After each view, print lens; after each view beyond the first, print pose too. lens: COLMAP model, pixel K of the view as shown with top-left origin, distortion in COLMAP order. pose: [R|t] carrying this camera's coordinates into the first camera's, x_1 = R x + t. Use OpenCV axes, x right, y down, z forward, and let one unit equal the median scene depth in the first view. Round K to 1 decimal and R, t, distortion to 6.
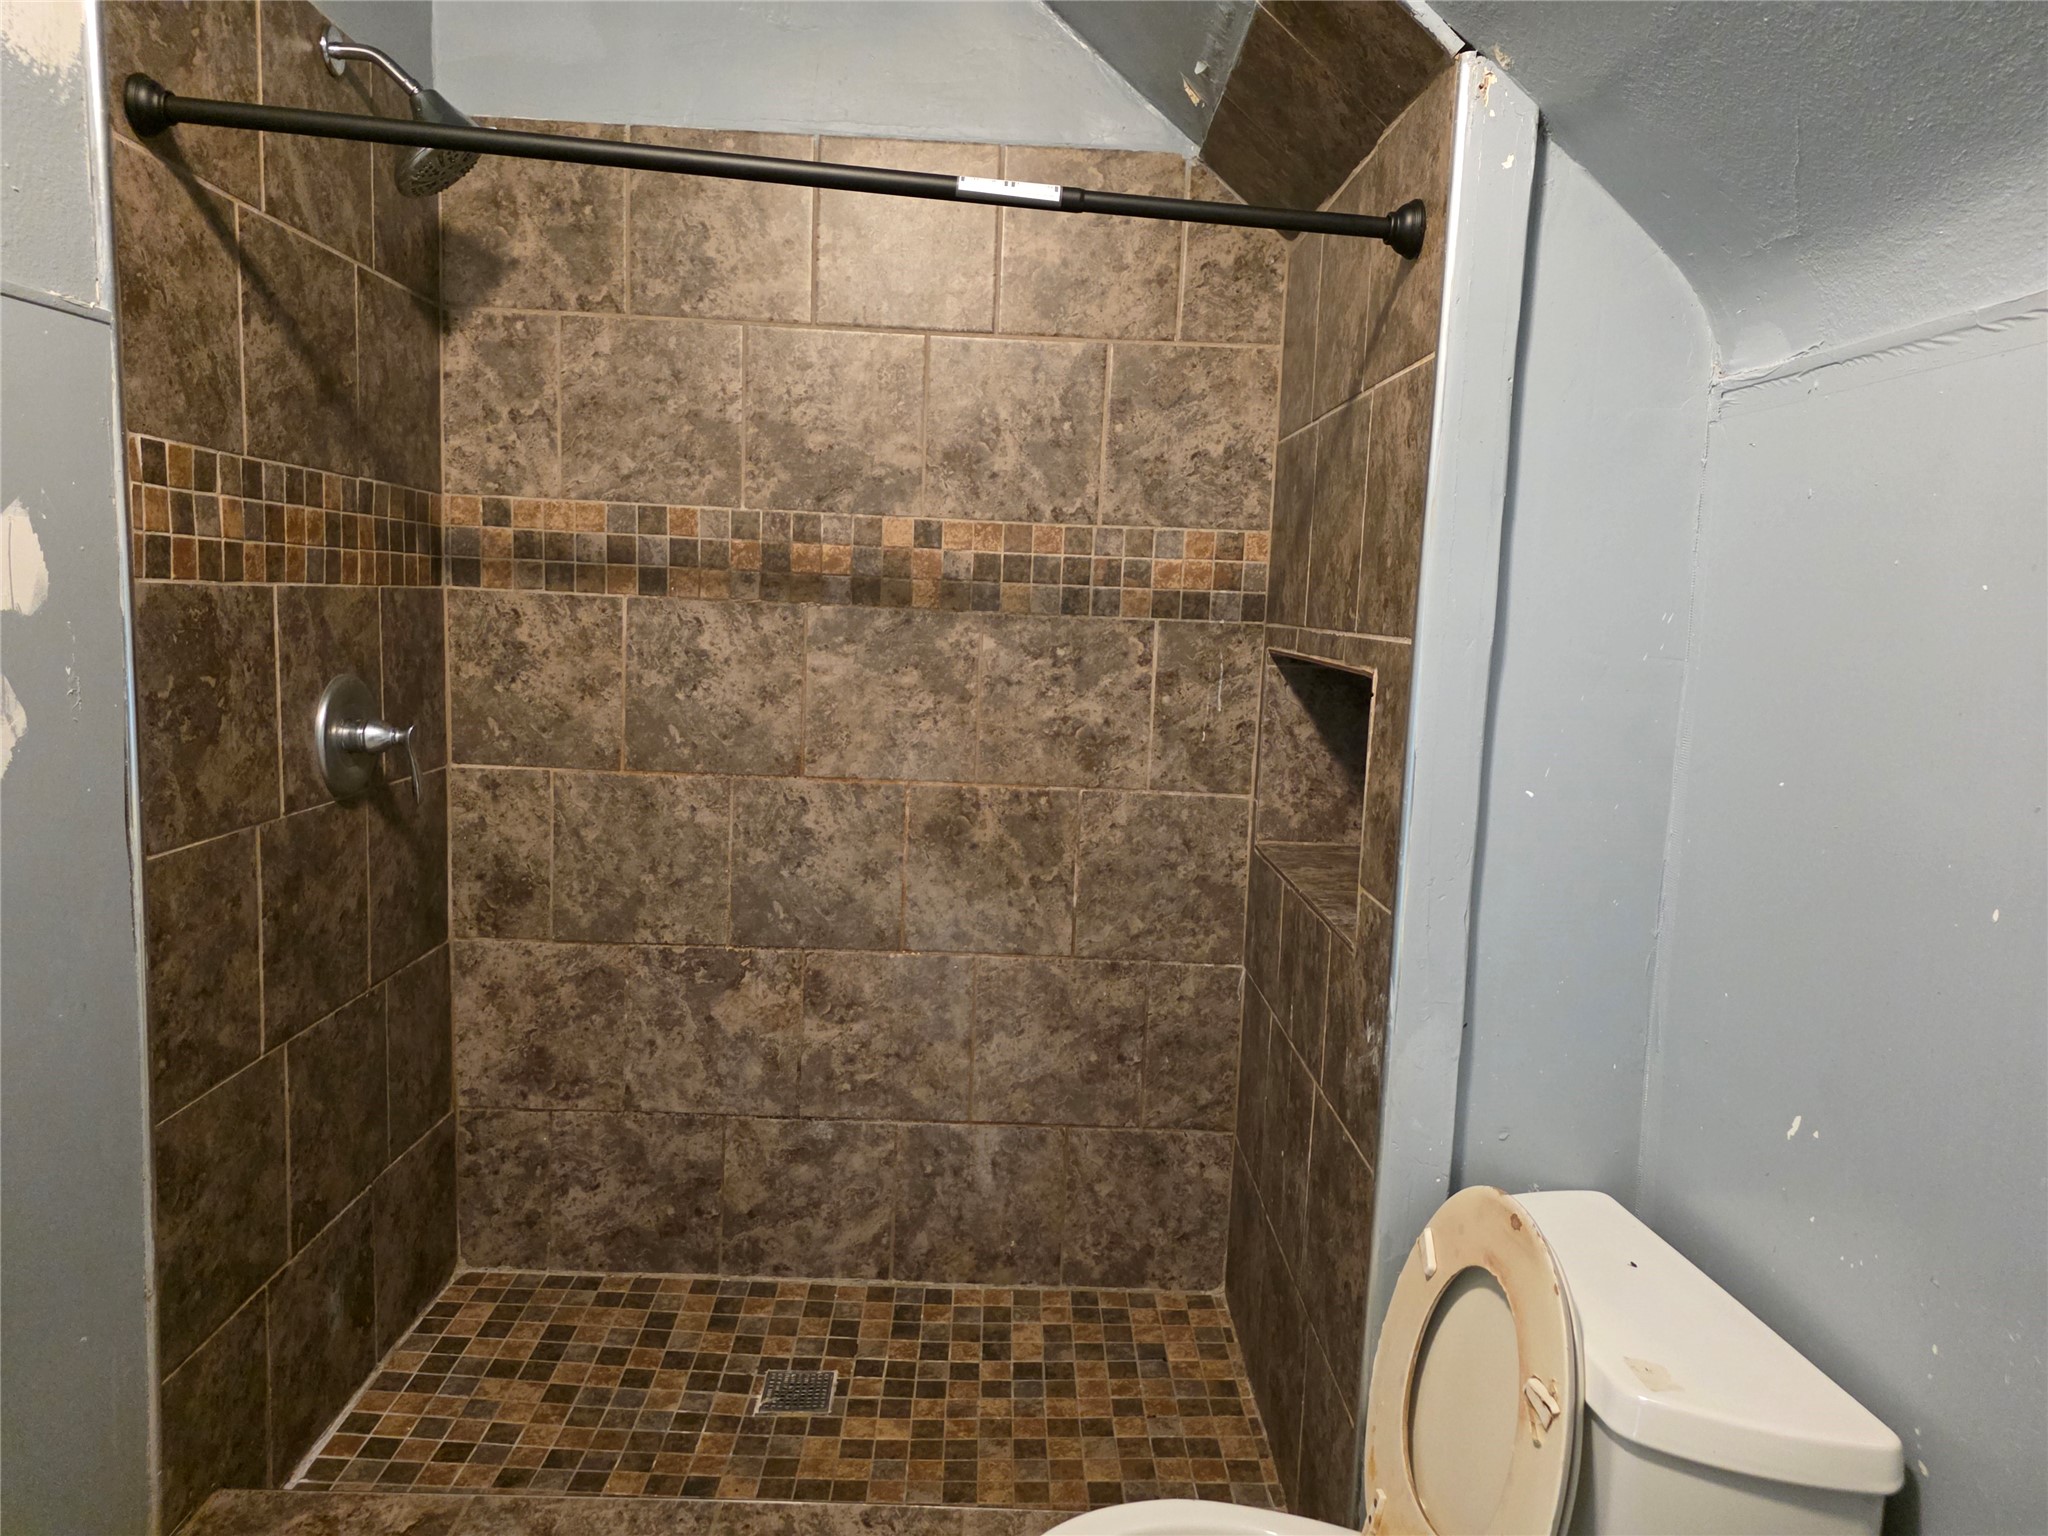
lens RADIAL K [[1371.4, 0, 1016.7], [0, 1371.4, 747.6], [0, 0, 1]] dist [0.083435, -0.031291]
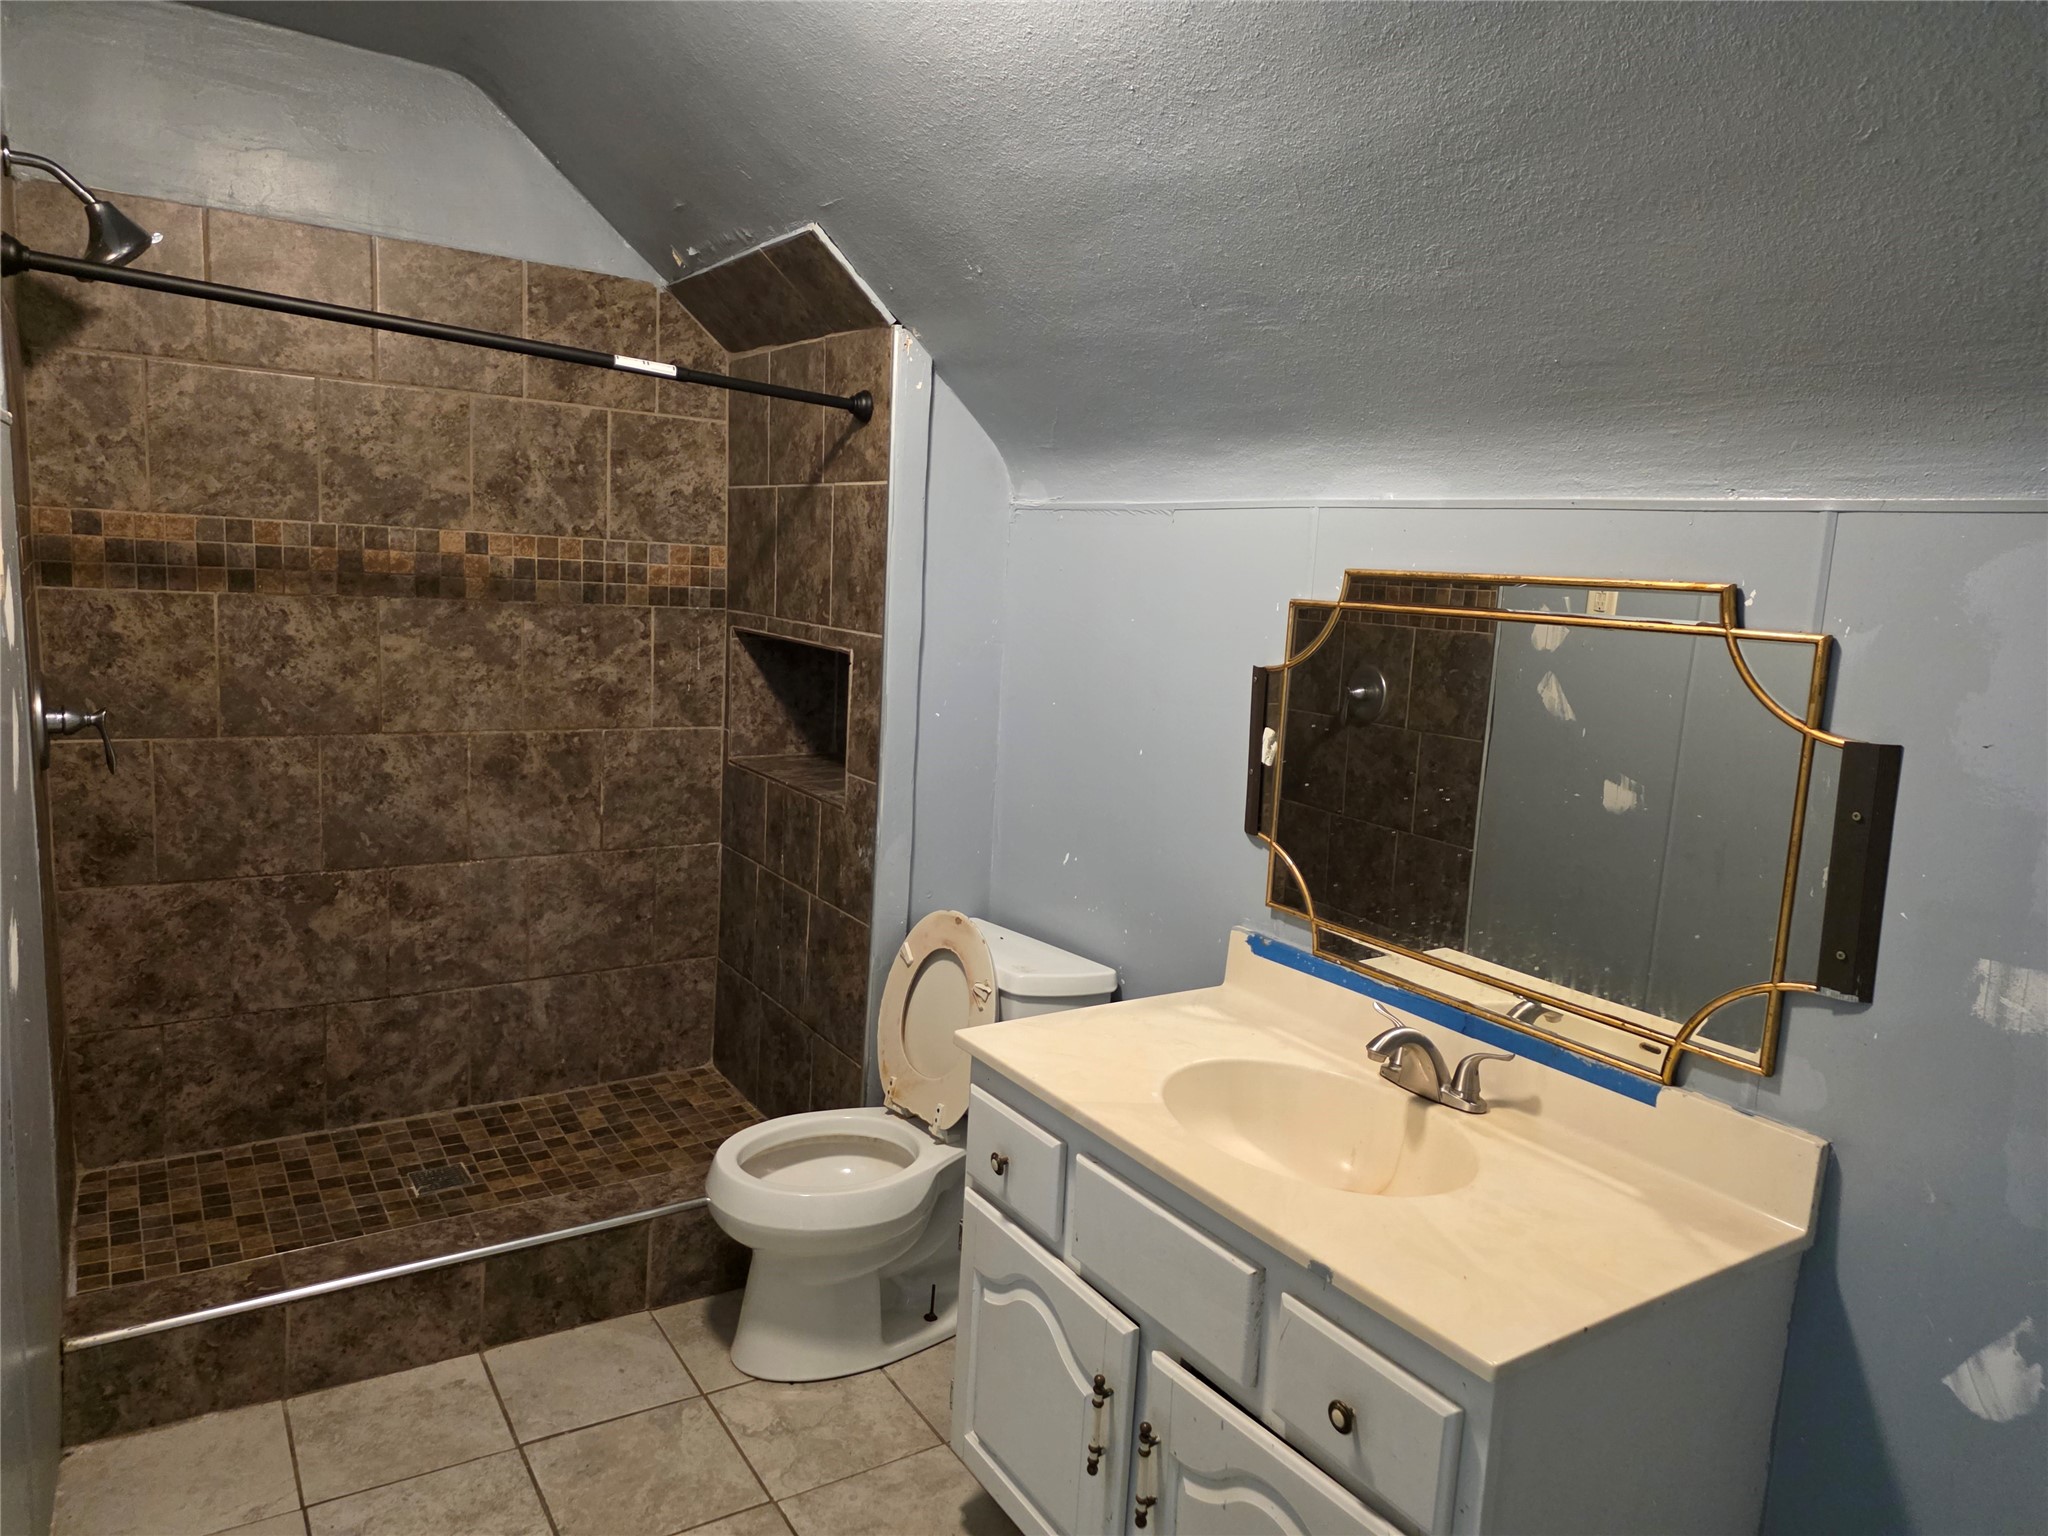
lens RADIAL K [[1371.4, 0, 1025.9], [0, 1371.4, 765.1], [0, 0, 1]] dist [0.083435, -0.031291]
pose [[0.840788, -0.077051, 0.535854, -0.353789], [0.041923, 0.996114, 0.077453, -0.024750], [-0.539739, -0.042657, 0.840751, -0.422276]]
